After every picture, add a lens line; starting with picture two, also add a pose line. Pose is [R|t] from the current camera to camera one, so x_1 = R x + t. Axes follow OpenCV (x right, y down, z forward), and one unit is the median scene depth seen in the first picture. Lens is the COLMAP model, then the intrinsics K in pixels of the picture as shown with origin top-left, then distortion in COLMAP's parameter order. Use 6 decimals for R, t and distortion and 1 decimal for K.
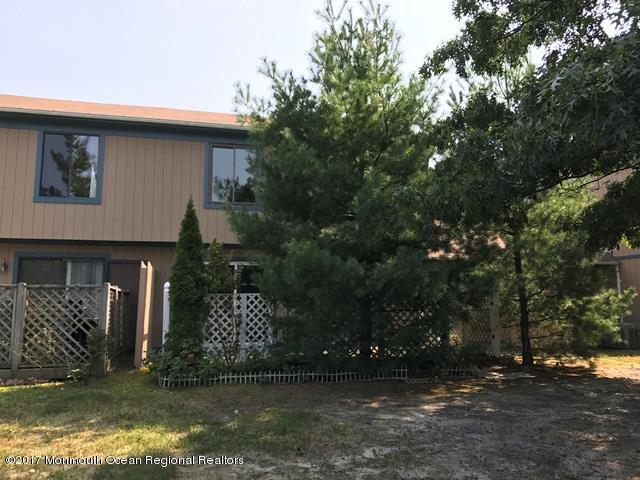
lens RADIAL K [[516.7, 0, 319.0], [0, 516.7, 230.5], [0, 0, 1]] dist [0.002897, -0.008796]
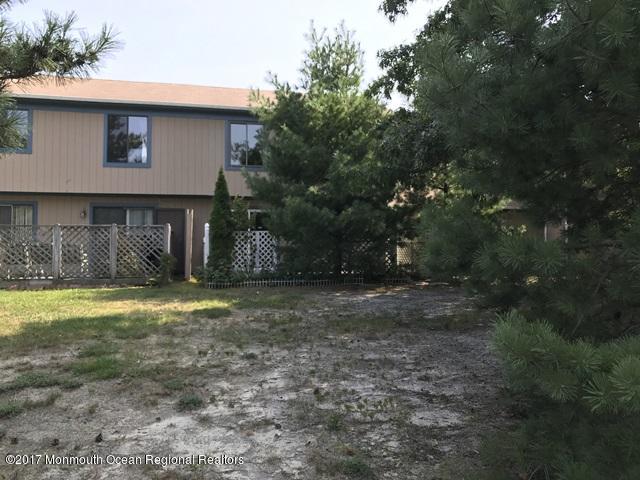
lens RADIAL K [[516.7, 0, 319.0], [0, 516.7, 230.5], [0, 0, 1]] dist [0.002897, -0.008796]
pose [[0.999979, -0.001372, -0.006392, 0.043611], [0.002031, 0.994549, 0.104255, -0.036160], [0.006214, -0.104265, 0.994530, -0.501656]]
